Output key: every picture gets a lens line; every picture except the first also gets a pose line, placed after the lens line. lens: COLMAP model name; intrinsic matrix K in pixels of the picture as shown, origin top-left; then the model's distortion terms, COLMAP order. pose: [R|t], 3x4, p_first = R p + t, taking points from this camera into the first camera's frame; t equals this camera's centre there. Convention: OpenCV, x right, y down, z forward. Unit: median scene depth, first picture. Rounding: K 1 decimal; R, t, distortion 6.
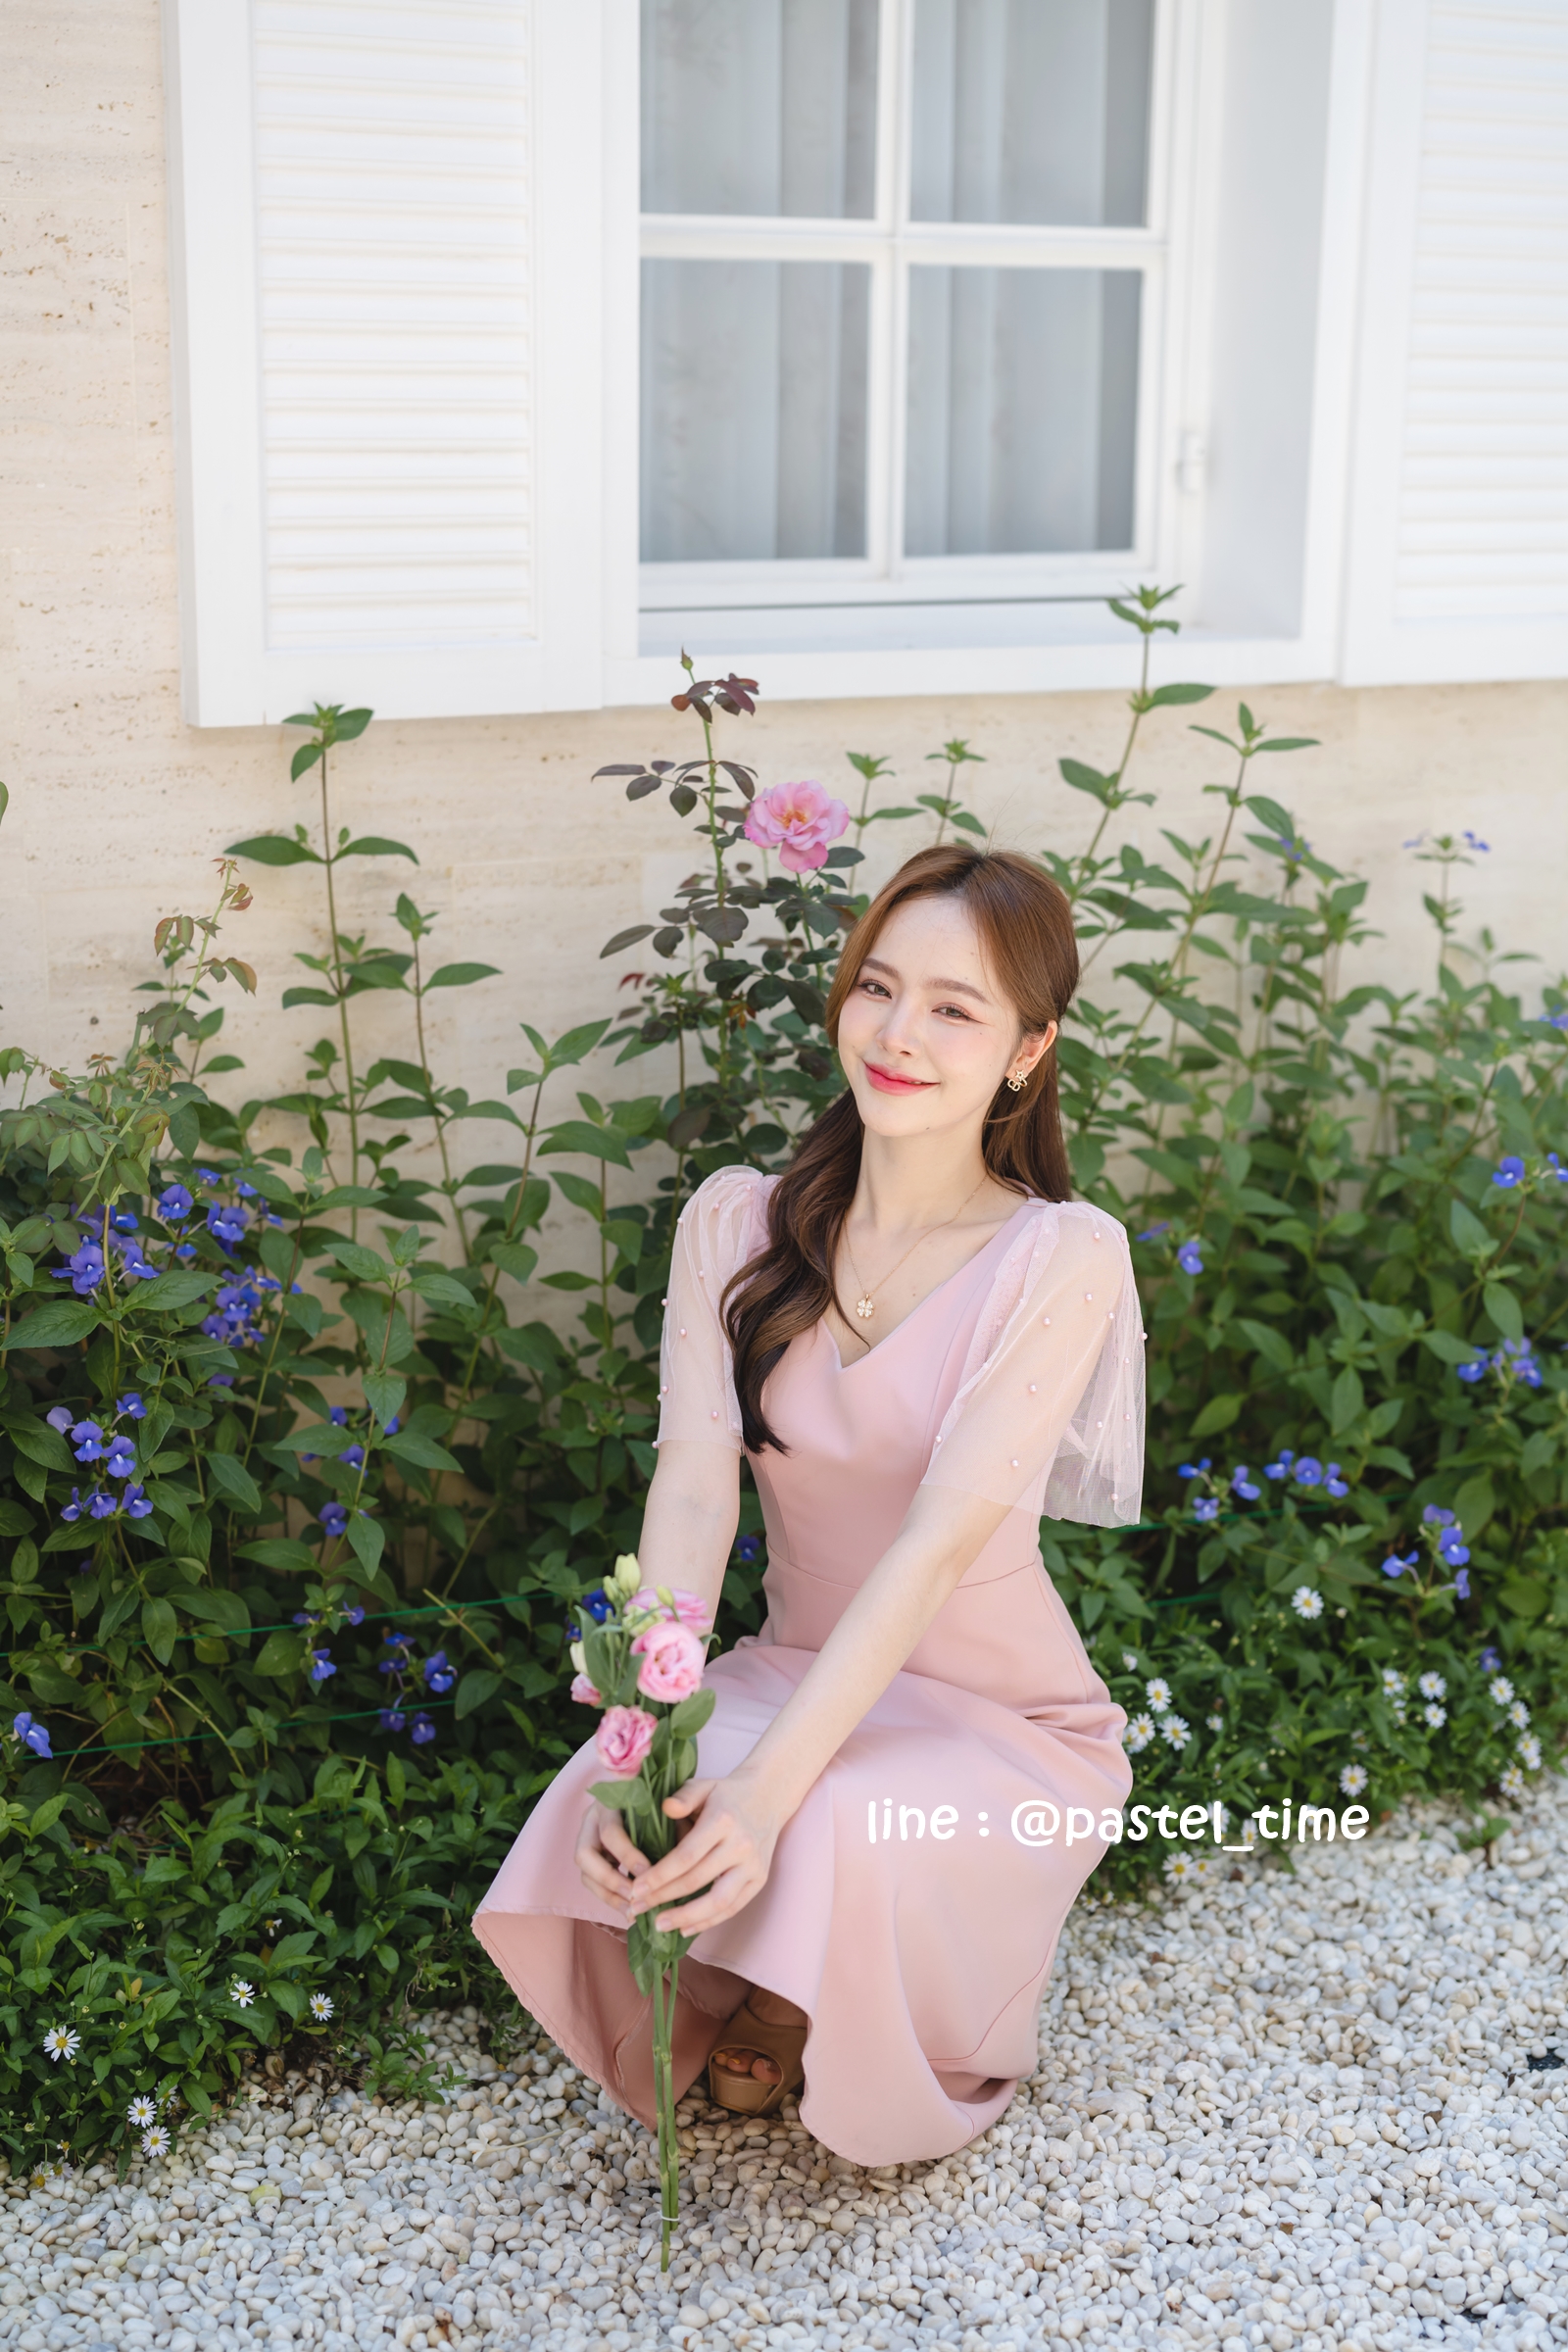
lens RADIAL K [[3350.5, 0, 785.5], [0, 3350.5, 1175.4], [0, 0, 1]] dist [-0.022566, 0.051690]
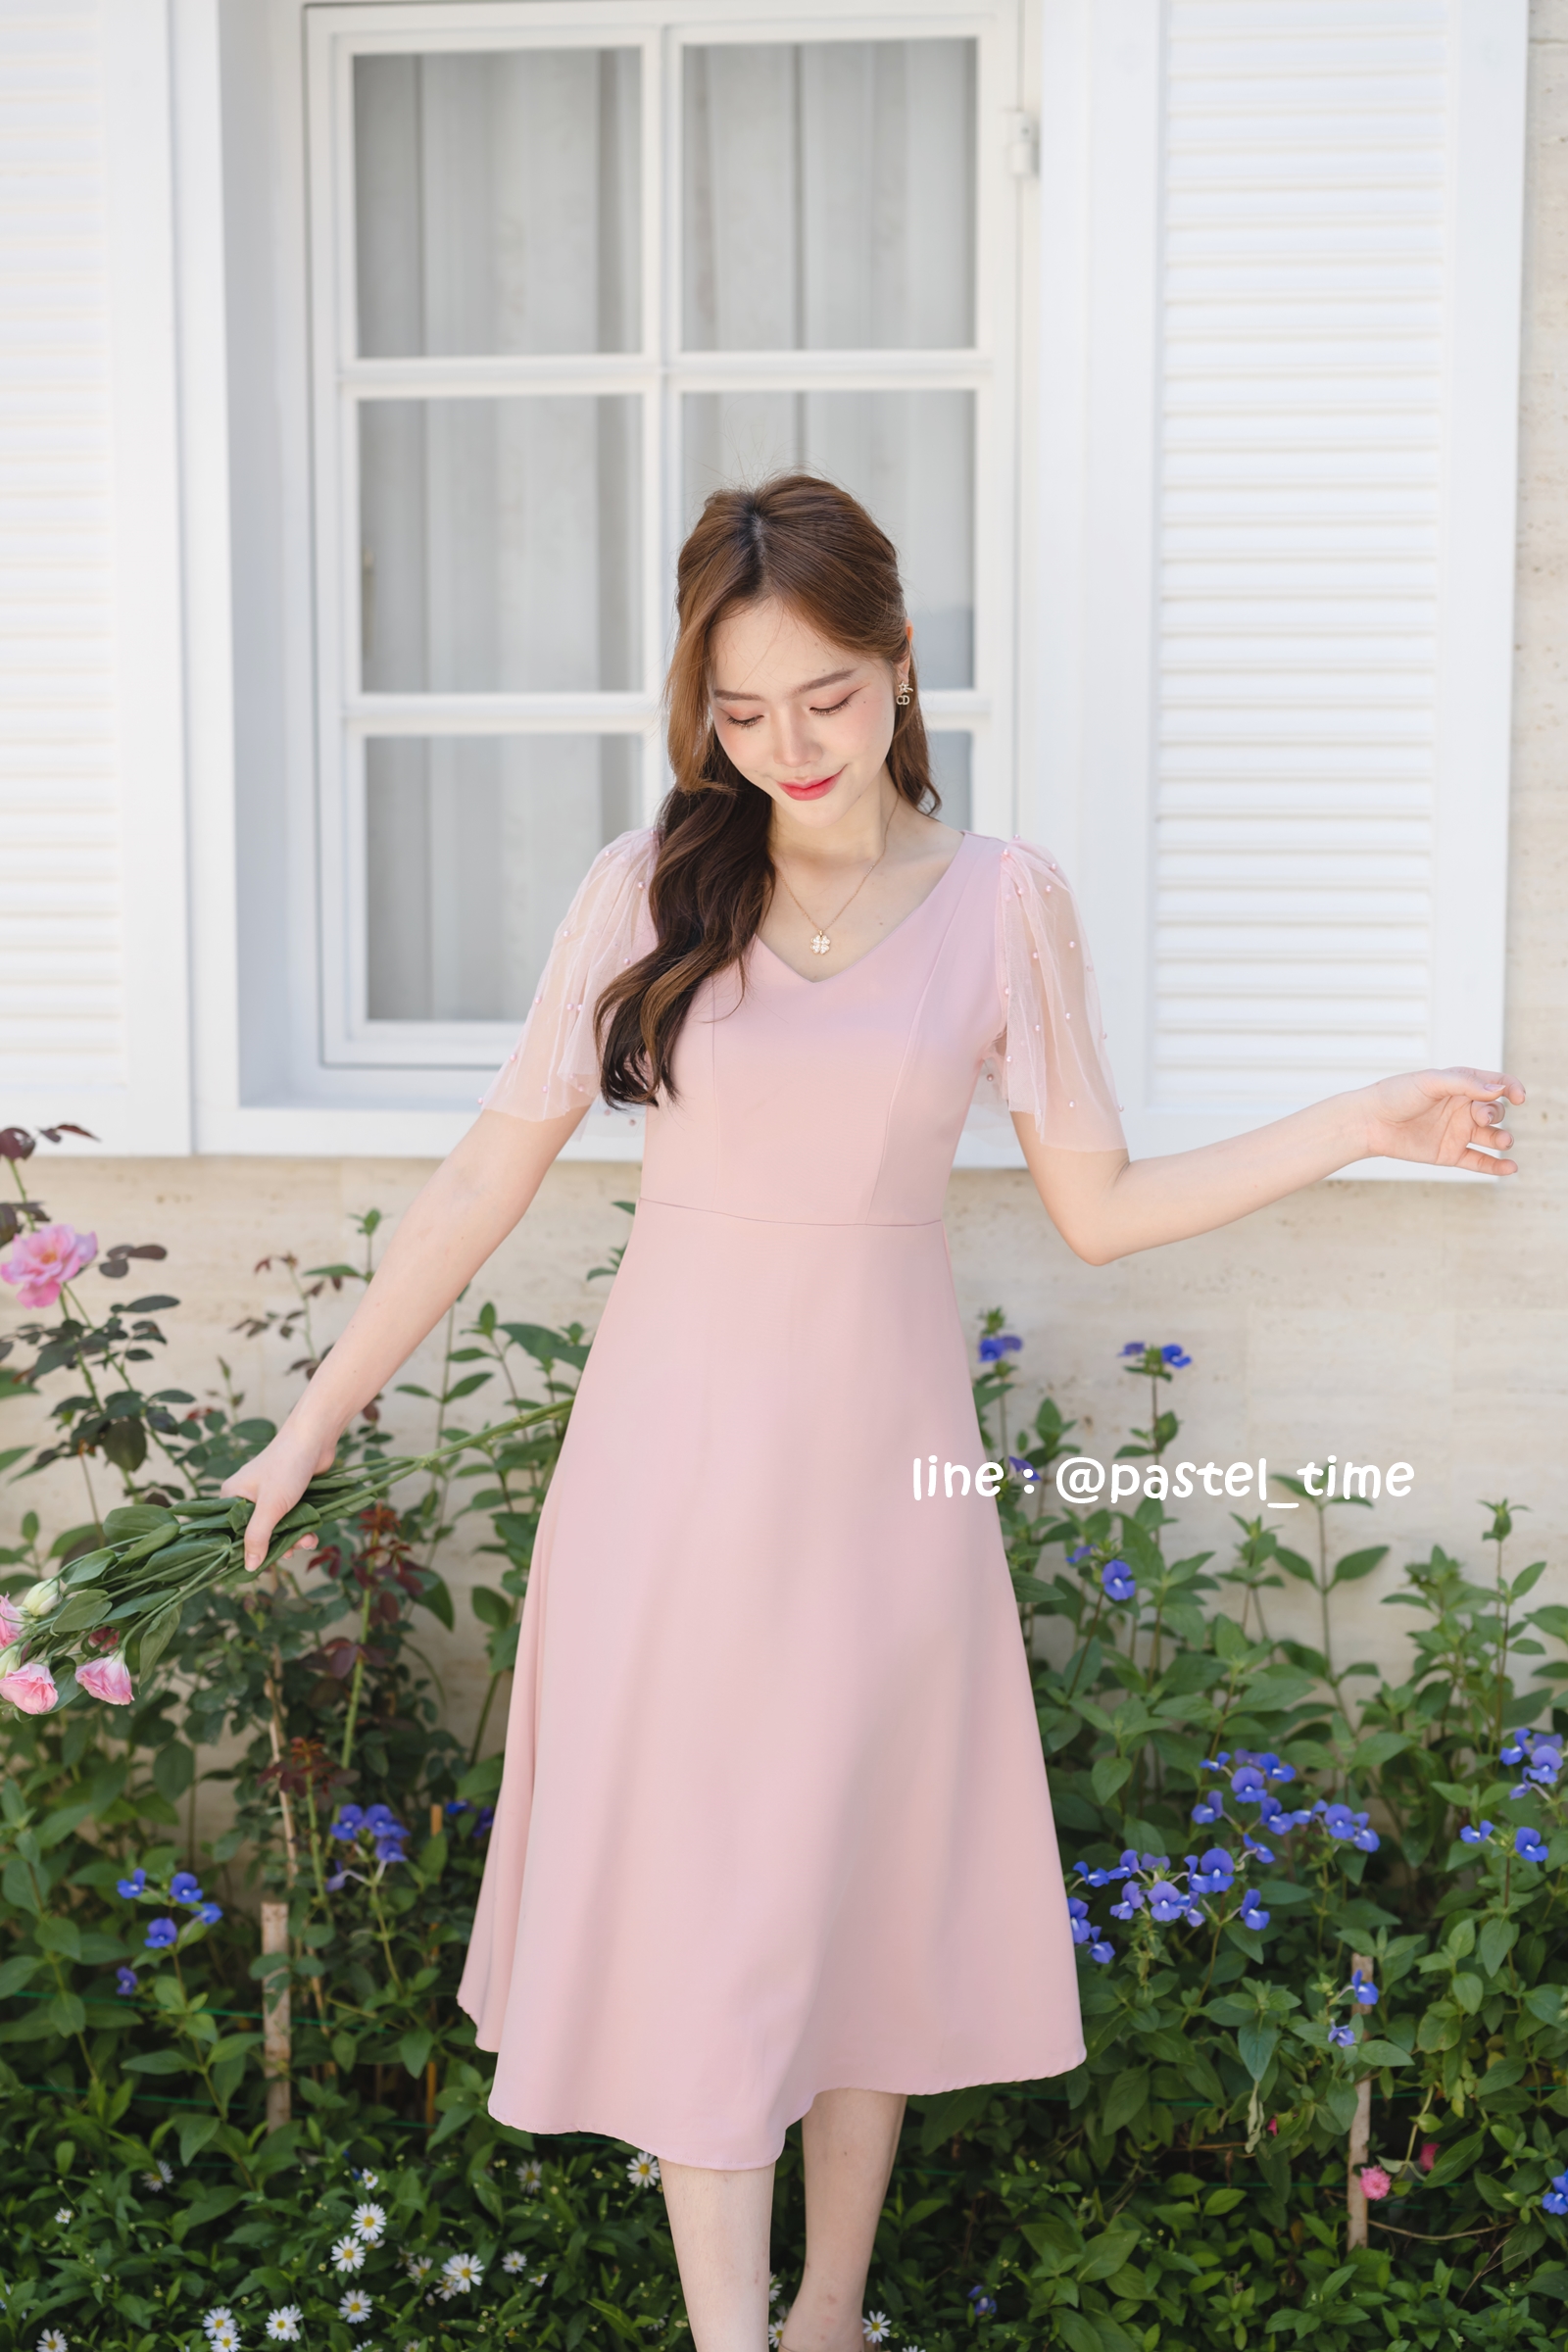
lens RADIAL K [[3329.9, 0, 796.2], [0, 3329.9, 1207.0], [0, 0, 1]] dist [0.014758, 0.018773]
pose [[0.812772, 0.051939, -0.580261, 0.735560], [-0.128168, 0.987557, -0.091129, -0.053804], [0.568308, 0.148438, 0.809316, 0.270541]]
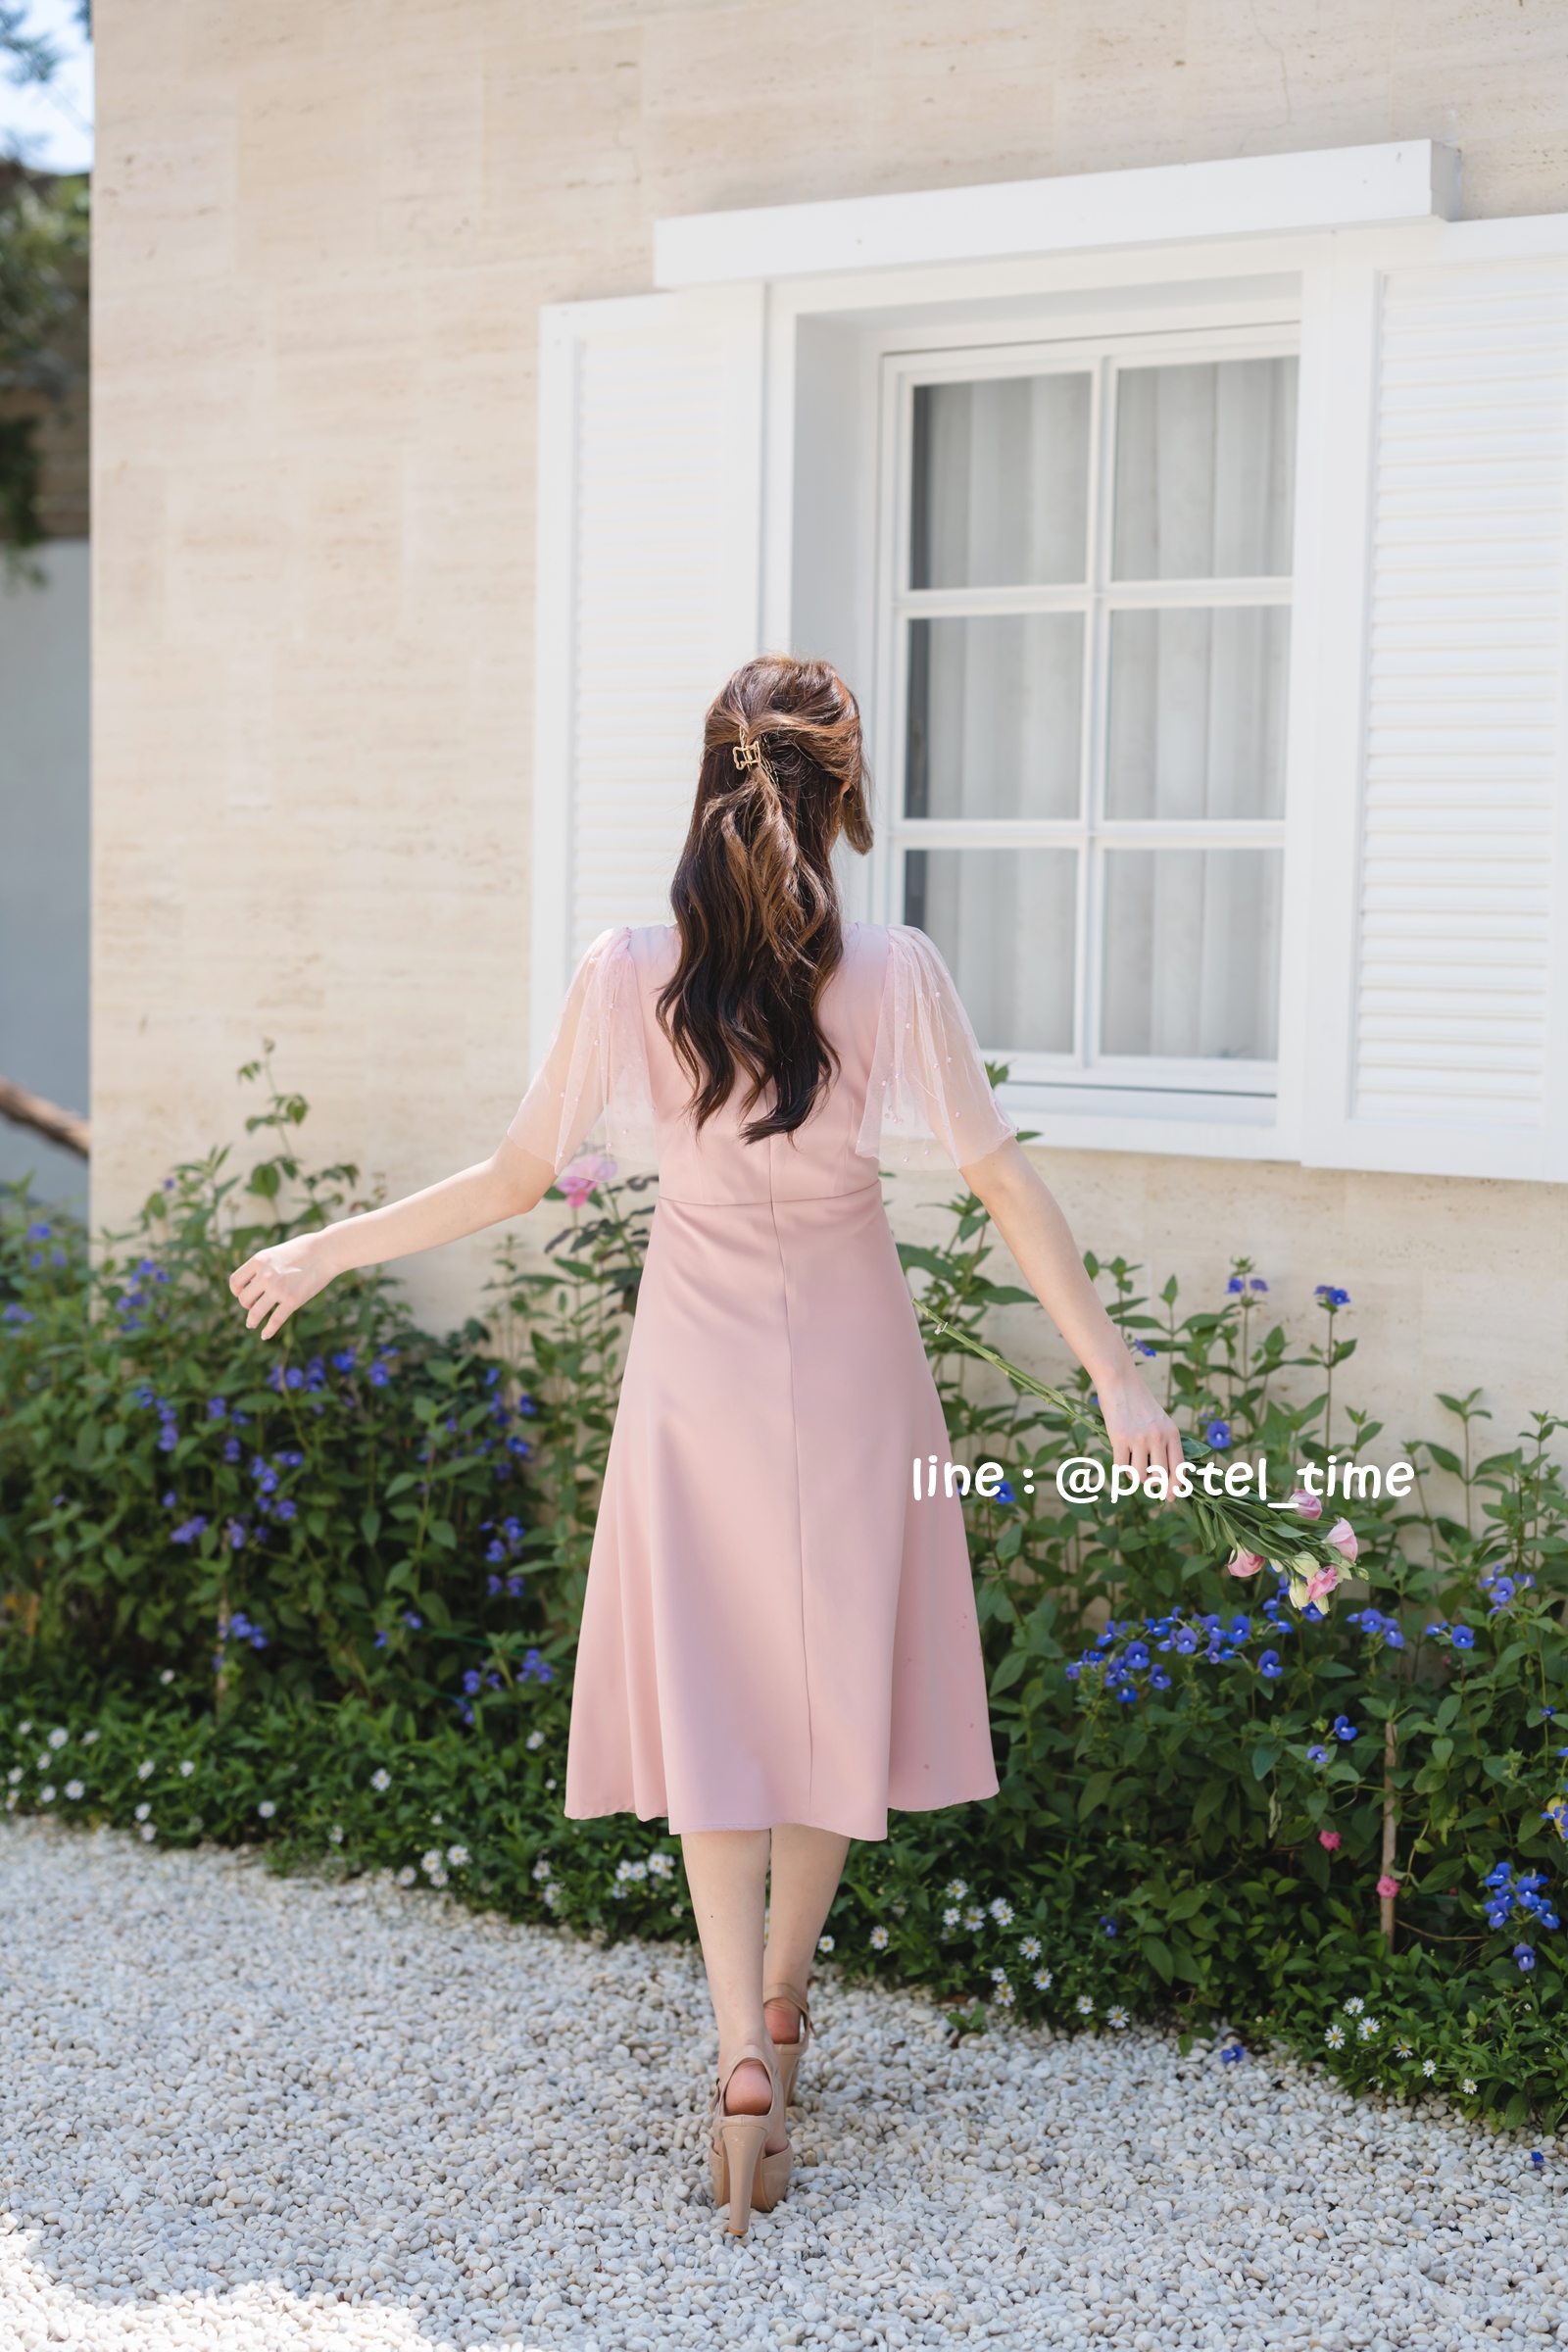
lens RADIAL K [[3285.3, 0, 833.6], [0, 3285.3, 1212.0], [0, 0, 1]] dist [0.005713, 0.012422]
pose [[0.502360, 0.069704, -0.861844, 1.343090], [-0.219154, 0.974463, -0.048930, -0.035681], [0.836424, 0.213457, 0.504807, 0.273504]]
